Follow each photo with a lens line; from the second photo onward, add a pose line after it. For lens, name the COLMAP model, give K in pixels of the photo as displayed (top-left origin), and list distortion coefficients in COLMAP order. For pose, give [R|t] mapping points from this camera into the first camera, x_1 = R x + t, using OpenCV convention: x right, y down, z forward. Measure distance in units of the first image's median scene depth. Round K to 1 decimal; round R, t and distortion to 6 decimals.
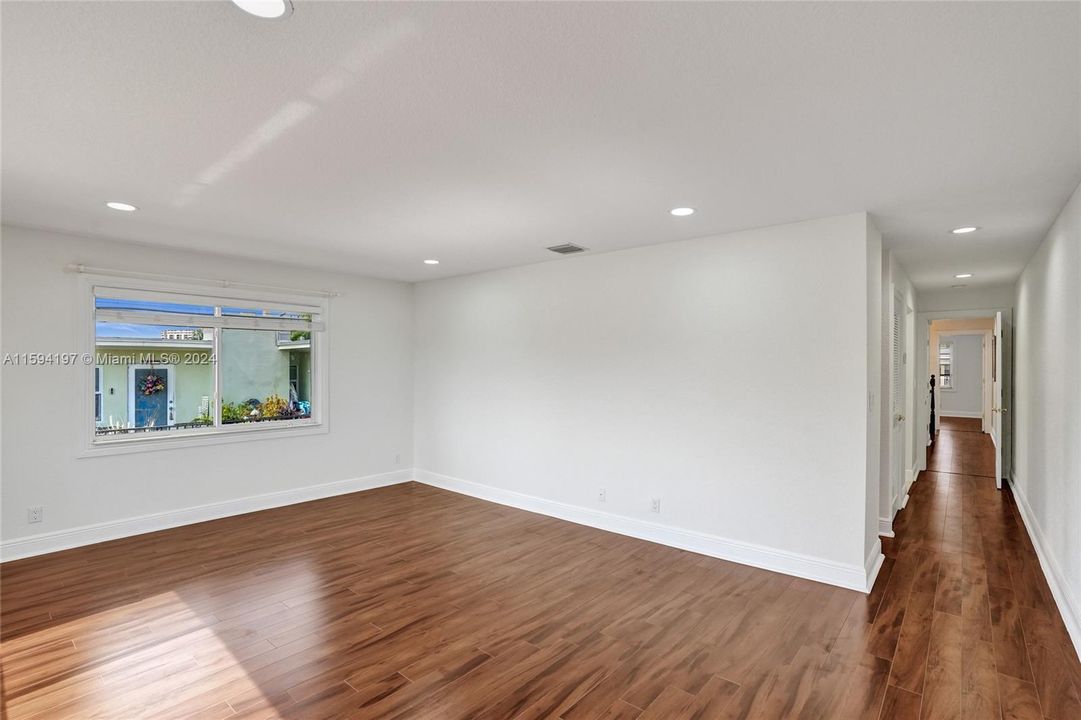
lens RADIAL K [[505.0, 0, 552.9], [0, 505.0, 366.0], [0, 0, 1]] dist [-0.057004, 0.027163]
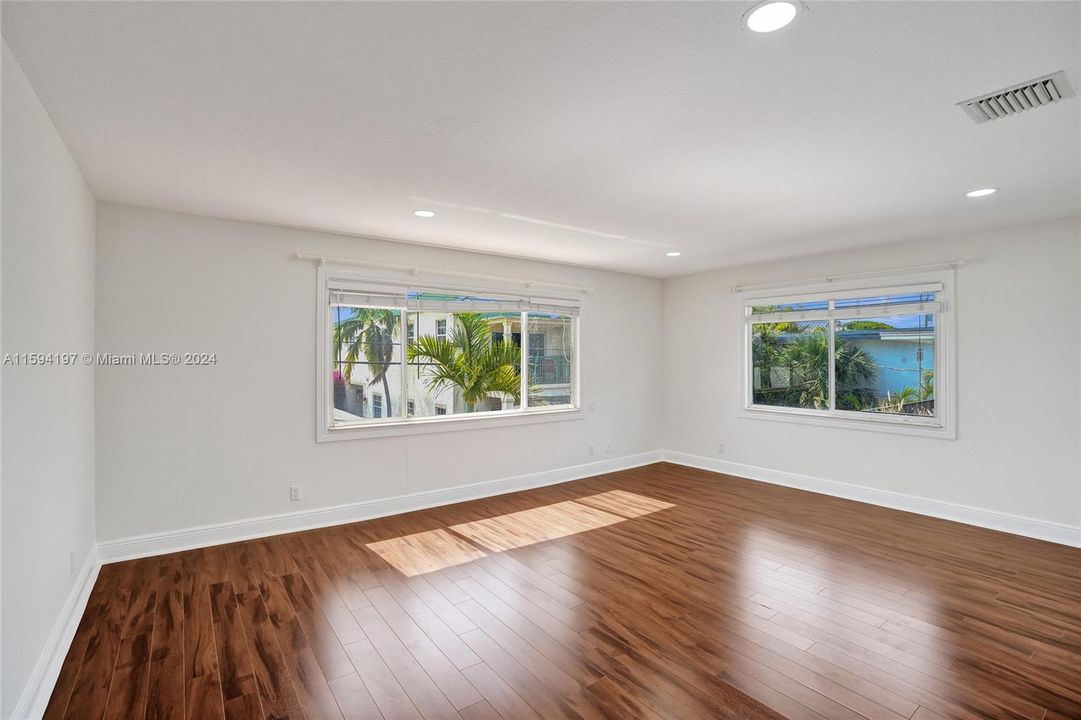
lens RADIAL K [[500.5, 0, 539.0], [0, 500.5, 351.4], [0, 0, 1]] dist [-0.059672, 0.026443]
pose [[-0.234404, -0.013009, -0.972052, 0.794038], [-0.004689, 0.999914, -0.012252, 0.013070], [0.972128, 0.001686, -0.234445, 0.952572]]
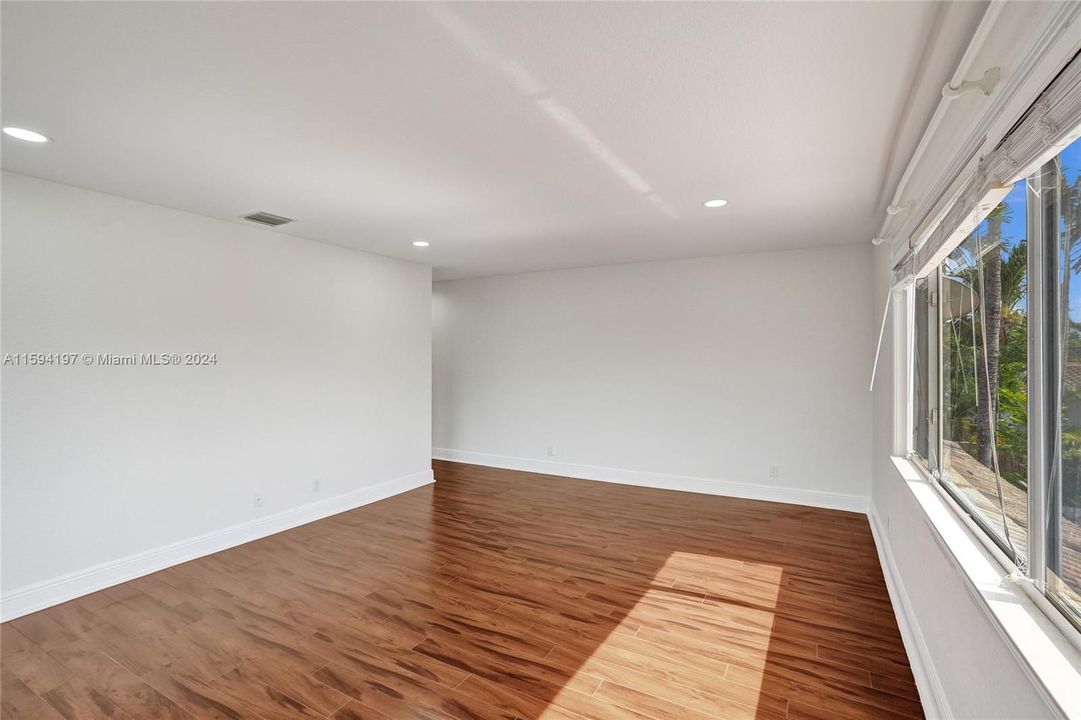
lens RADIAL K [[500.5, 0, 539.0], [0, 500.5, 351.4], [0, 0, 1]] dist [-0.059672, 0.026443]
pose [[-0.173217, 0.001584, 0.984882, -1.221733], [-0.001352, 0.999997, -0.001847, -0.001863], [-0.984883, -0.001652, -0.173214, 0.974998]]
